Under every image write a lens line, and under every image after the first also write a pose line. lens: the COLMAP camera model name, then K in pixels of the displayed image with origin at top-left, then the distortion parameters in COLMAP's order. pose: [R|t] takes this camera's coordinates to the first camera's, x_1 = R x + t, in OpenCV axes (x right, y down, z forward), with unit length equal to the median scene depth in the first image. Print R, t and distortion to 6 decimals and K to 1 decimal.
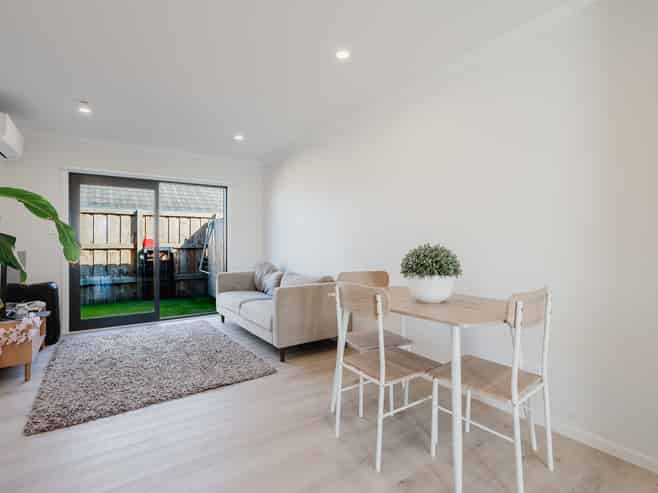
lens RADIAL K [[319.0, 0, 329.0], [0, 319.0, 240.7], [0, 0, 1]] dist [-0.010659, 0.001310]
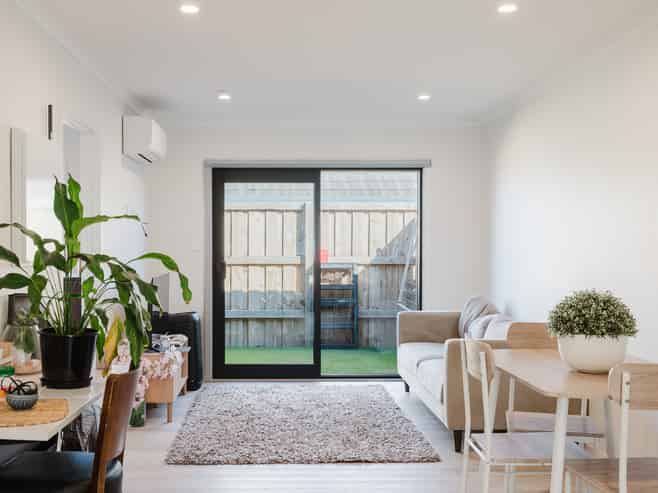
lens RADIAL K [[666.3, 0, 328.2], [0, 666.3, 248.3], [0, 0, 1]] dist [-0.064329, 0.000000]
pose [[0.859898, 0.006997, -0.510418, 0.308813], [-0.004043, 0.999968, 0.006897, -0.048934], [0.510450, -0.003867, 0.859899, -0.304488]]
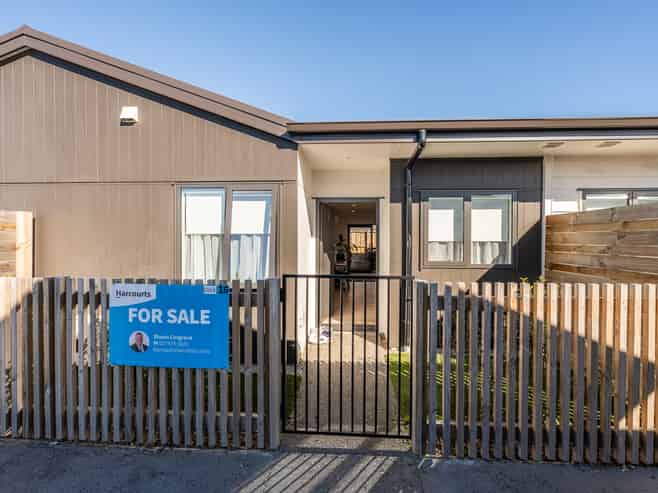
lens RADIAL K [[319.0, 0, 329.3], [0, 319.0, 243.8], [0, 0, 1]] dist [-0.010659, 0.001310]
pose [[0.786040, 0.012274, -0.618053, 1.564344], [-0.003133, 0.999869, 0.015872, -0.091039], [0.618167, -0.010540, 0.785976, -2.524918]]
